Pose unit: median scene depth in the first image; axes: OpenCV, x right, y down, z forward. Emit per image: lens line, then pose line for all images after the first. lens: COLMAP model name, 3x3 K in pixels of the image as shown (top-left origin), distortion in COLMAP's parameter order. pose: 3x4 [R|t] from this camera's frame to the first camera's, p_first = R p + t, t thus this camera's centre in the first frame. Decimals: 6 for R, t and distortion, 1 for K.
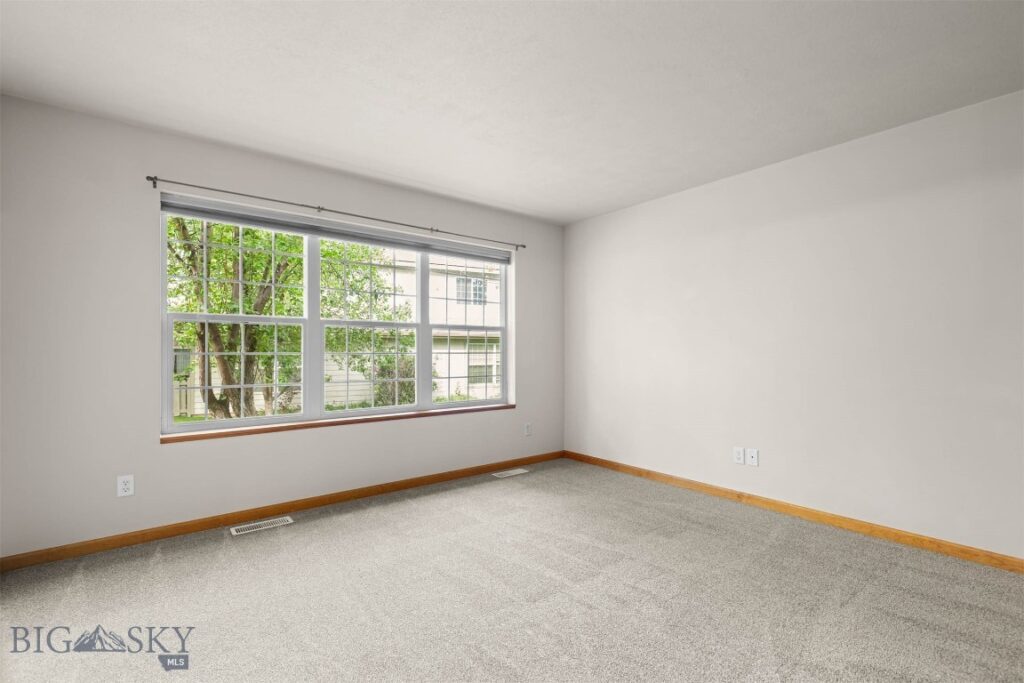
lens RADIAL K [[460.2, 0, 505.8], [0, 460.2, 351.6], [0, 0, 1]] dist [0.013419, -0.002951]
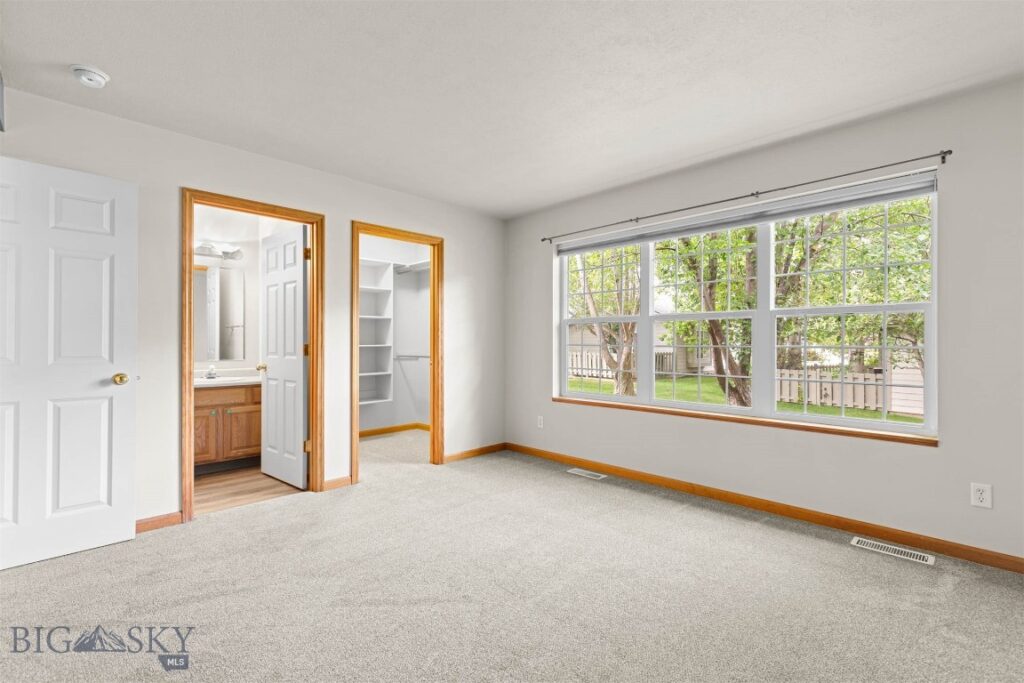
lens RADIAL K [[460.2, 0, 505.3], [0, 460.2, 337.4], [0, 0, 1]] dist [0.013419, -0.002951]
pose [[0.105423, -0.013774, -0.994332, 0.625020], [-0.003477, 0.999893, -0.014220, 0.000519], [0.994421, 0.004957, 0.105364, 0.500092]]
